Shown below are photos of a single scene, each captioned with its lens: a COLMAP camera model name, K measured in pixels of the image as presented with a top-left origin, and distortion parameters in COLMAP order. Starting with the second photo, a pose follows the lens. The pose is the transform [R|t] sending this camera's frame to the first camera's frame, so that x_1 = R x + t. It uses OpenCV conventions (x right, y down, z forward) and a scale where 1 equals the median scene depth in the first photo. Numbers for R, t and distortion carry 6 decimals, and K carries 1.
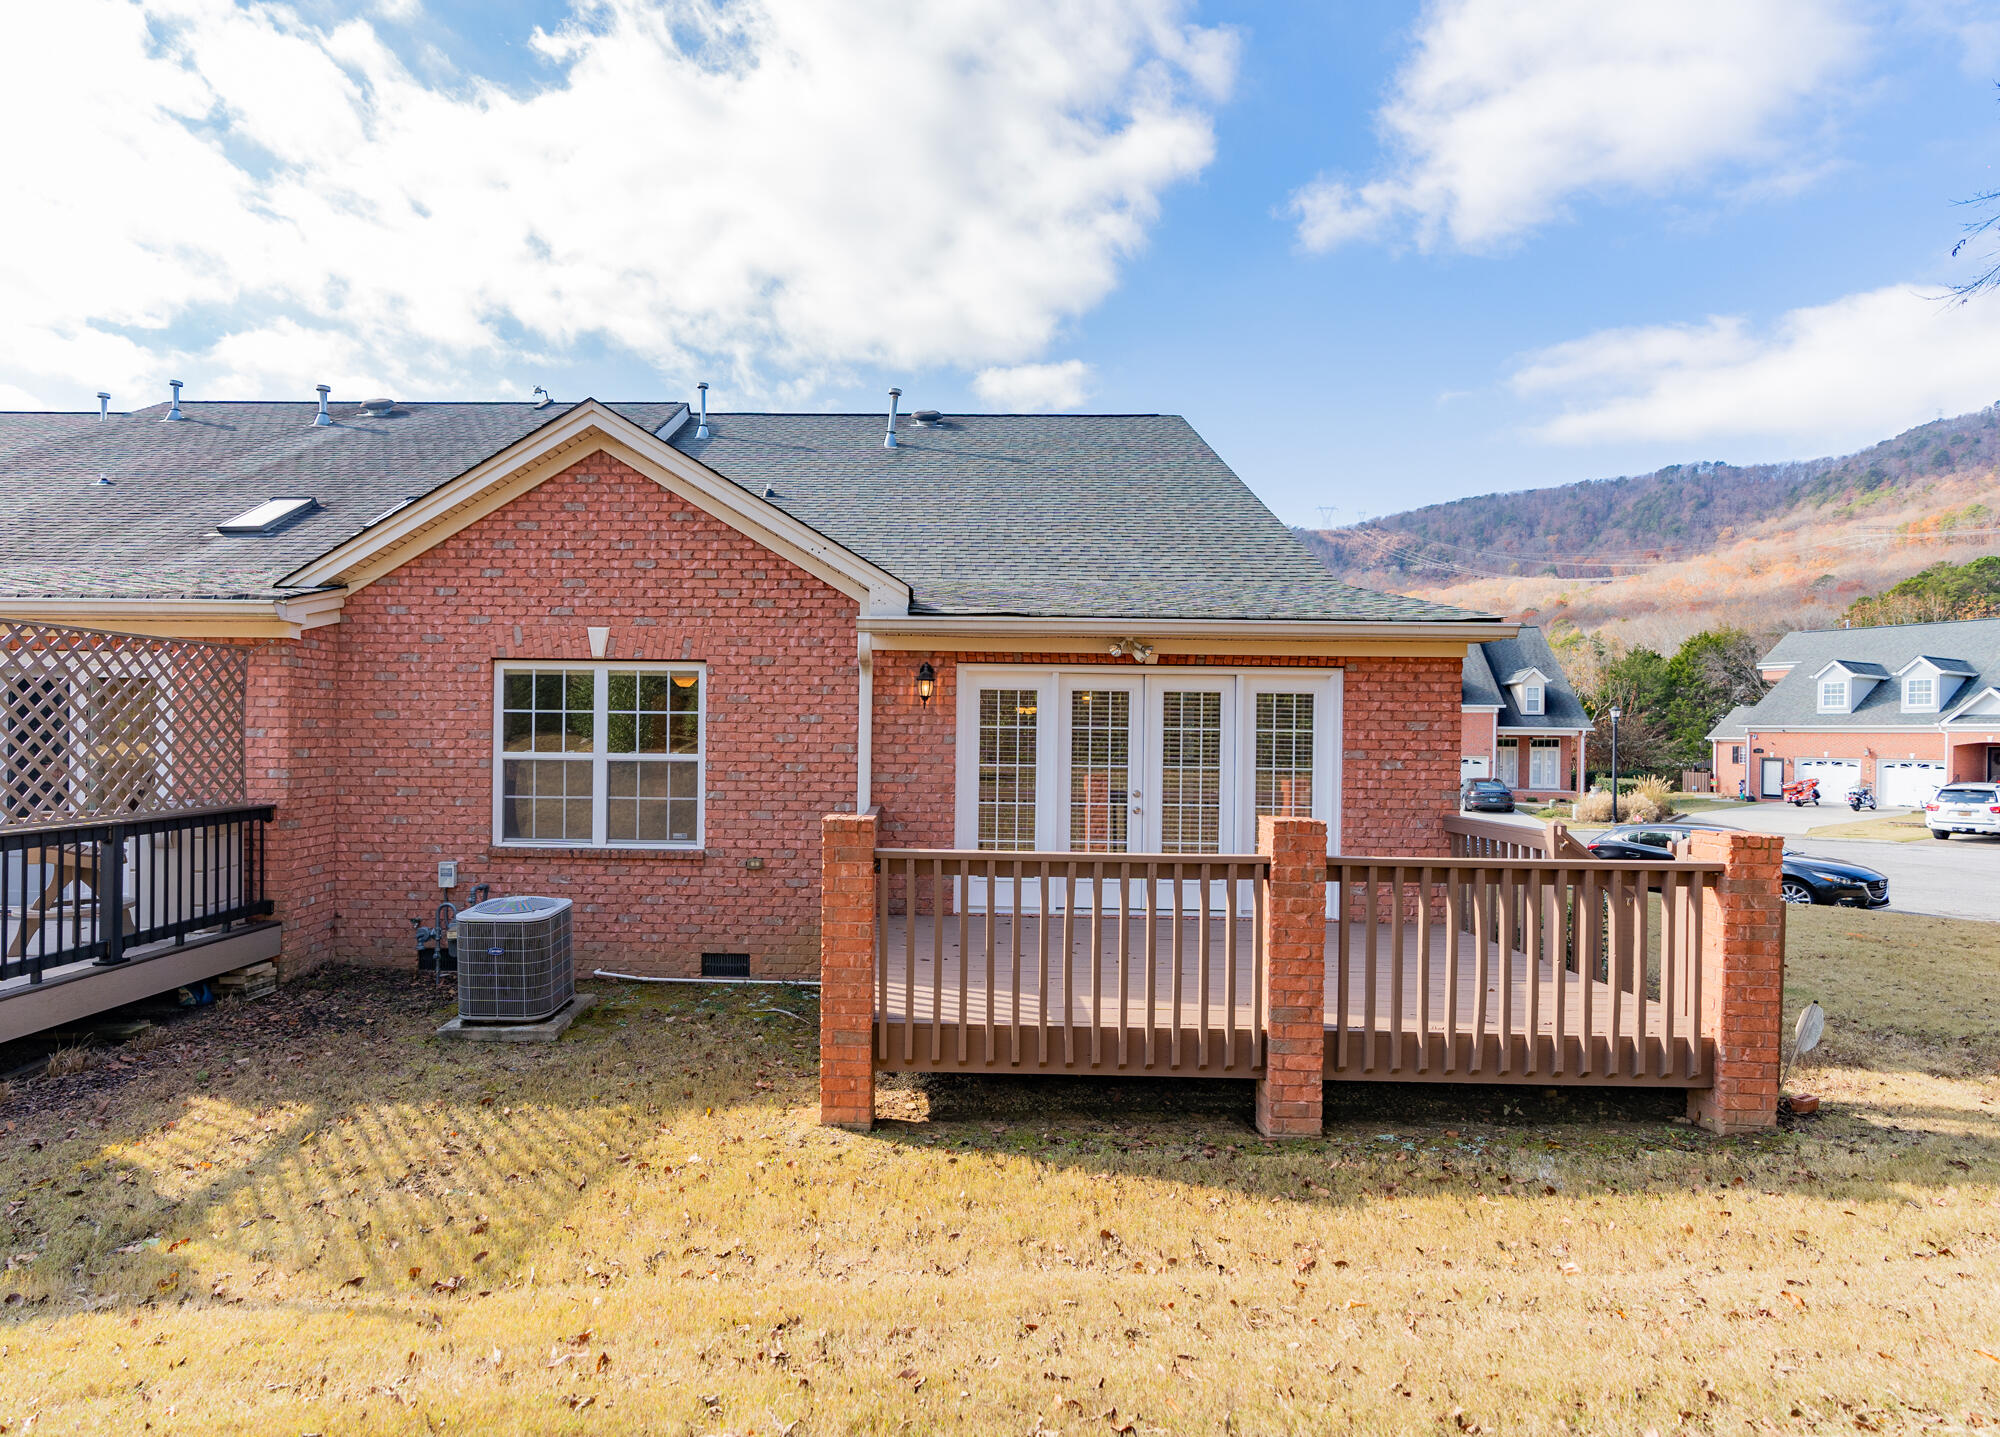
lens RADIAL K [[1056.3, 0, 997.8], [0, 1056.3, 719.1], [0, 0, 1]] dist [-0.005013, -0.000143]
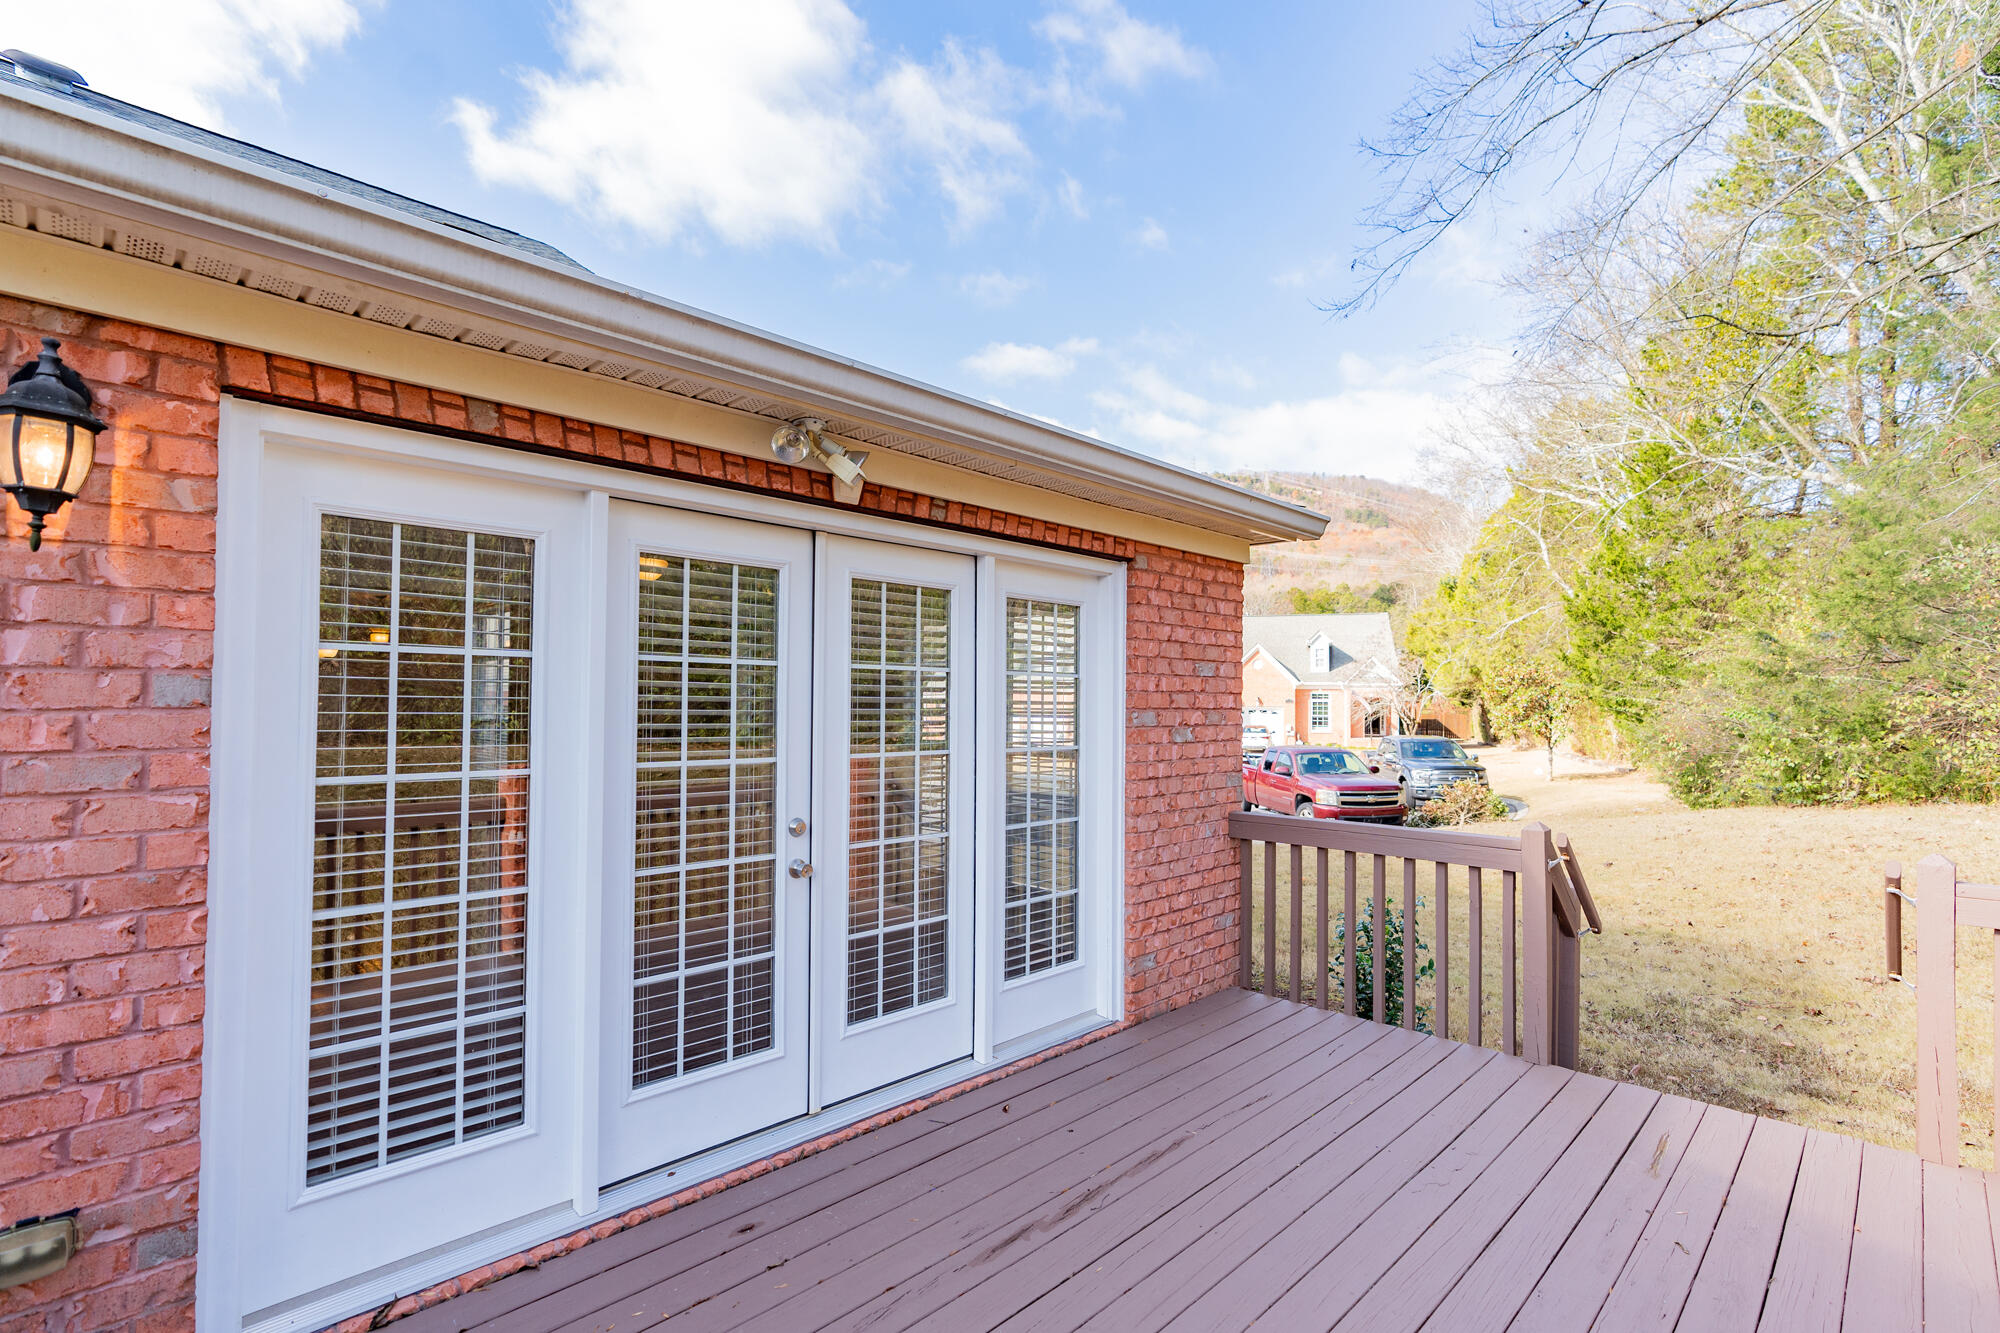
lens RADIAL K [[929.6, 0, 1000.9], [0, 929.6, 683.7], [0, 0, 1]] dist [-0.002413, 0.000167]
pose [[0.701005, 0.006793, 0.713124, -0.065762], [-0.000122, 0.999956, -0.009405, 0.020024], [-0.713156, 0.006506, 0.700975, 0.710948]]
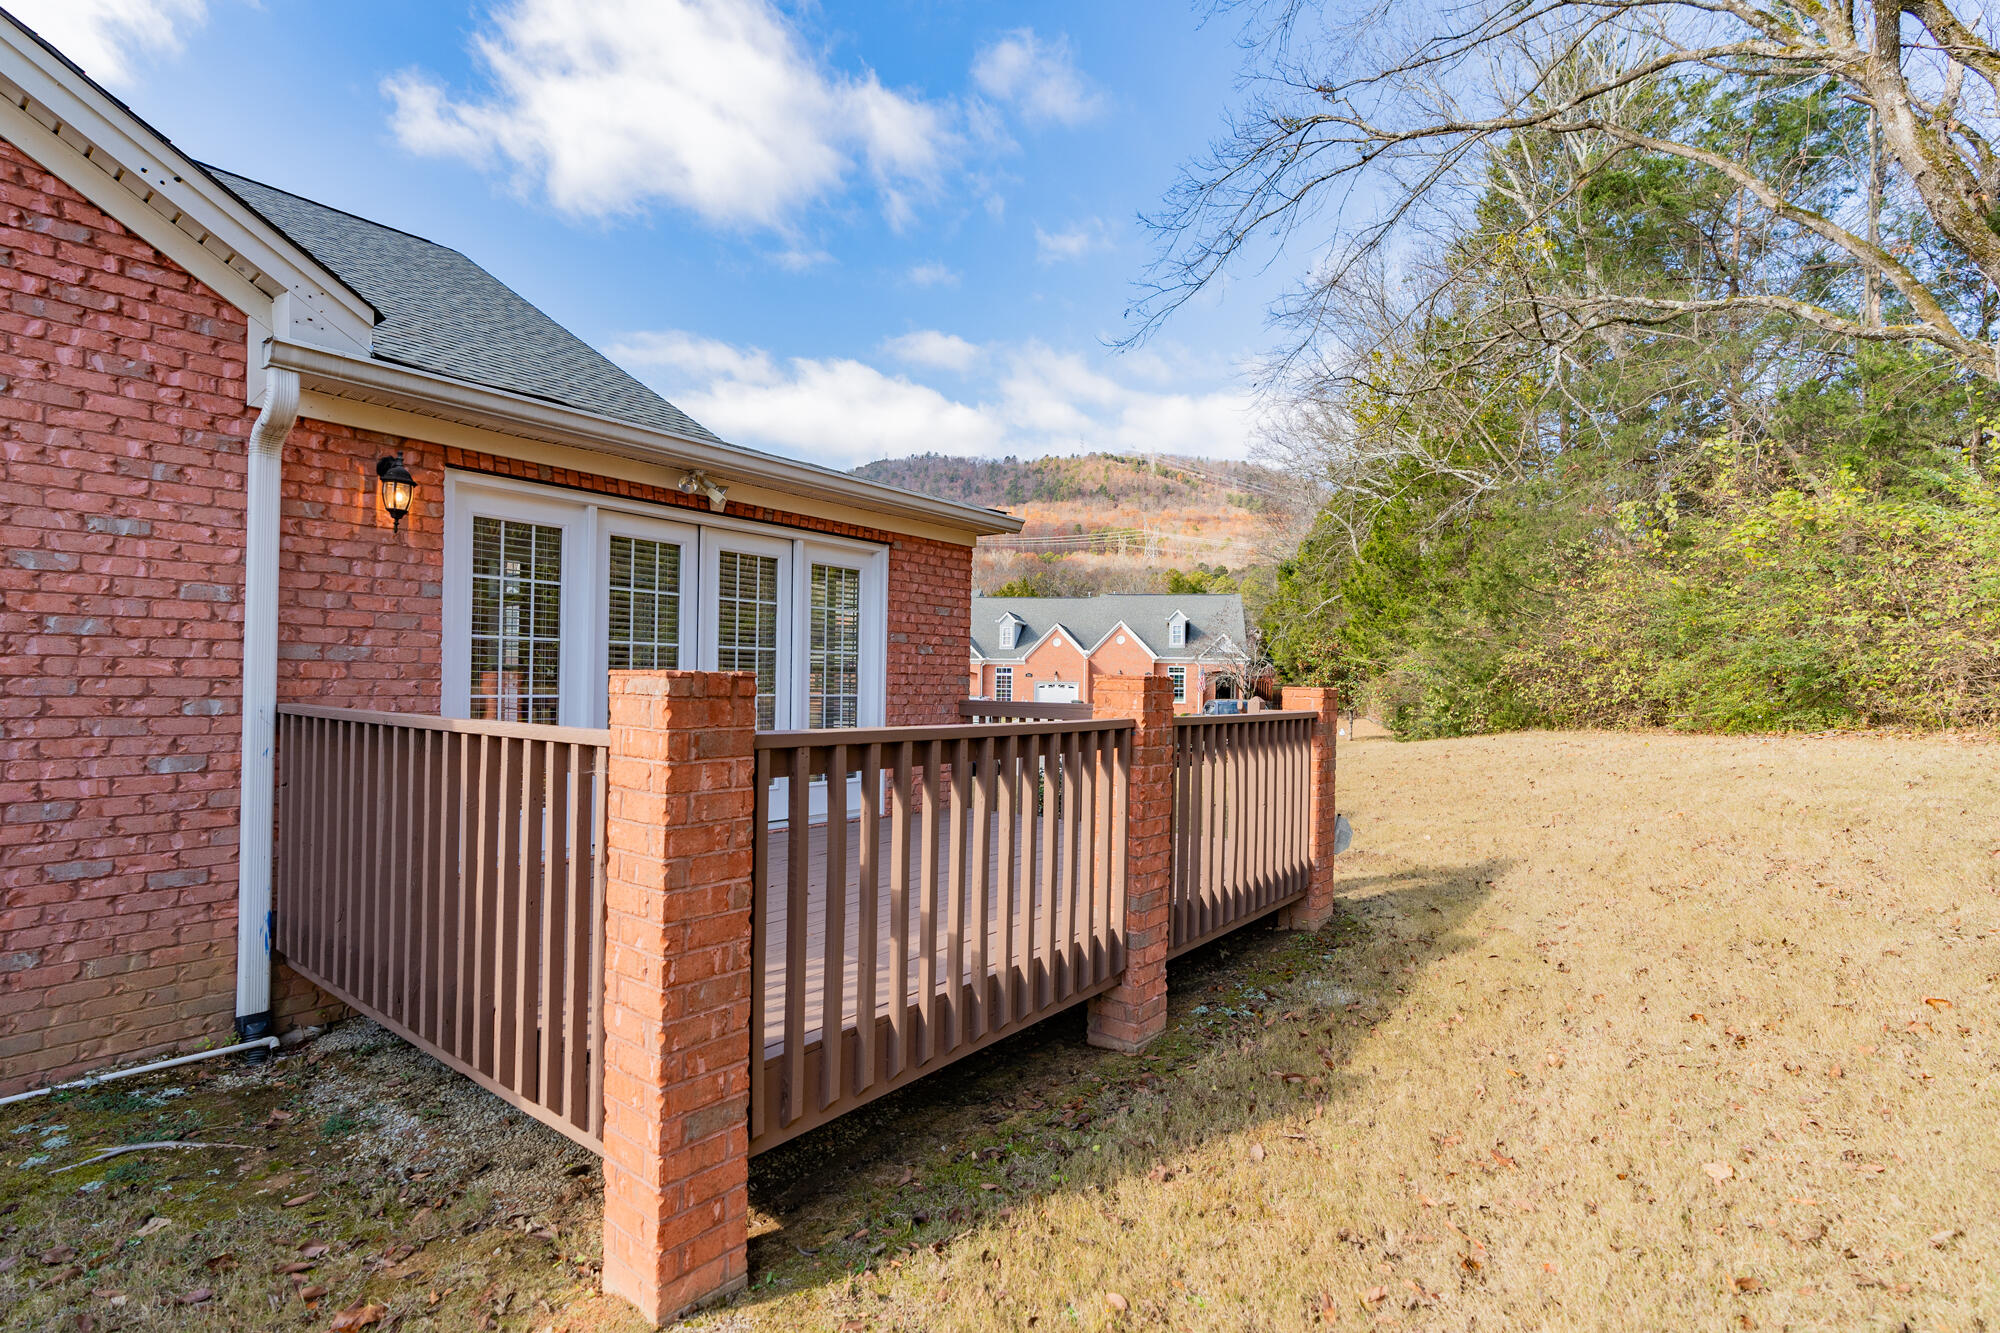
lens RADIAL K [[931.6, 0, 995.3], [0, 931.6, 677.1], [0, 0, 1]] dist [-0.000057, 0.001184]
pose [[0.612699, -0.000489, 0.790316, -0.268207], [-0.009920, 0.999916, 0.008309, 0.061158], [-0.790254, -0.012930, 0.612643, 0.421698]]
